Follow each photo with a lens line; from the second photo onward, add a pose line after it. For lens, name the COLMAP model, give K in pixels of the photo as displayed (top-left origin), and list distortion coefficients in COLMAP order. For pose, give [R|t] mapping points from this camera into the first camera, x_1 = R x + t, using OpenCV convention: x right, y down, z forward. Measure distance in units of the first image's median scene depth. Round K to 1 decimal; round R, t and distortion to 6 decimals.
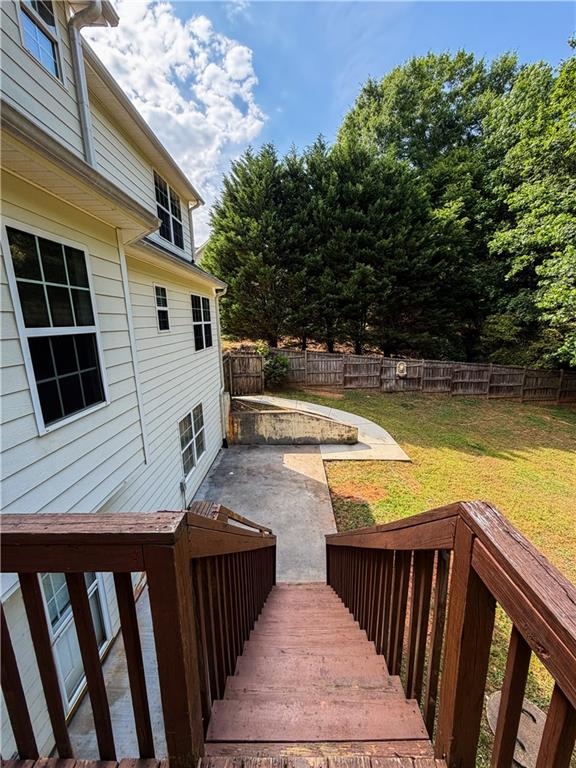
lens RADIAL K [[306.9, 0, 287.9], [0, 306.9, 381.3], [0, 0, 1]] dist [-0.002183, 0.000106]
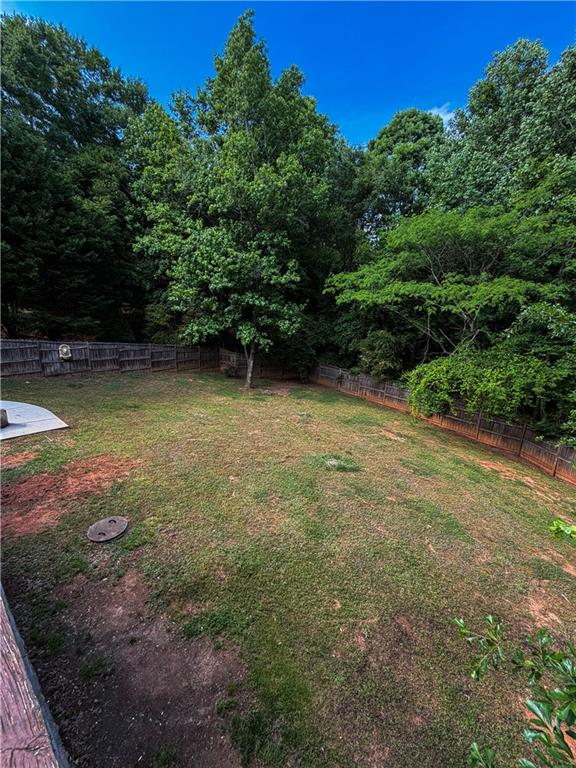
lens RADIAL K [[306.9, 0, 287.9], [0, 306.9, 381.3], [0, 0, 1]] dist [-0.002183, 0.000106]
pose [[0.624042, -0.130699, 0.770383, 0.030932], [0.102509, 0.991085, 0.085106, 0.045967], [-0.774638, 0.025861, 0.631876, -0.219990]]
